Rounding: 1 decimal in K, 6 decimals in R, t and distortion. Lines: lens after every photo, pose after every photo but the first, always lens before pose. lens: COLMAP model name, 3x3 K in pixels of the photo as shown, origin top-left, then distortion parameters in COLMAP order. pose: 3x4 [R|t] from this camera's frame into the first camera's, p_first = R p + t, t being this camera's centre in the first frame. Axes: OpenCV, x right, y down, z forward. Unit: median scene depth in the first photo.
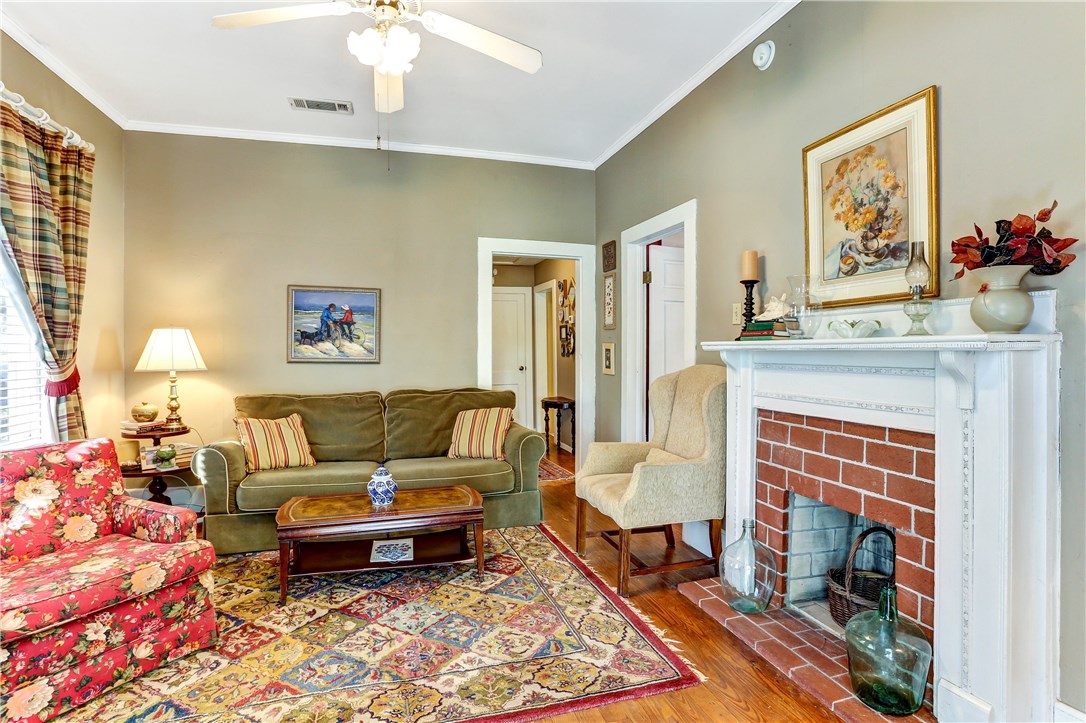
lens RADIAL K [[540.2, 0, 537.0], [0, 540.2, 357.1], [0, 0, 1]] dist [-0.075869, 0.027773]
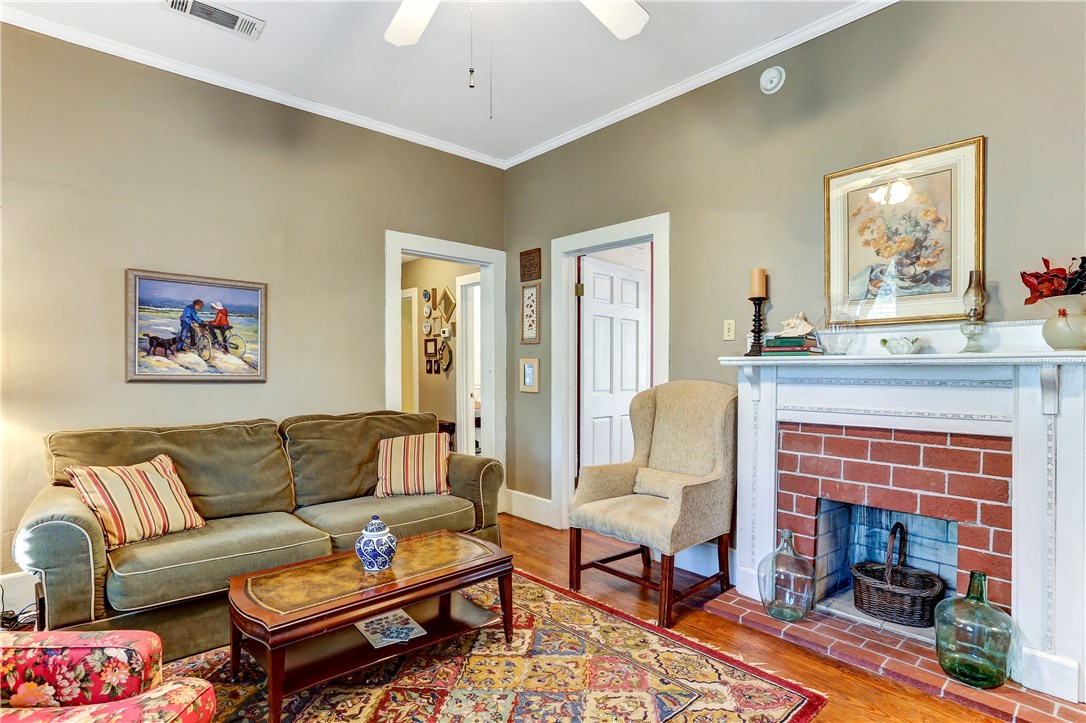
lens RADIAL K [[548.2, 0, 542.7], [0, 548.2, 380.8], [0, 0, 1]] dist [-0.066102, 0.034174]
pose [[0.906291, -0.006144, 0.422609, -0.447536], [0.001960, 0.999945, 0.010333, 0.005502], [-0.422649, -0.008536, 0.906253, 0.241821]]
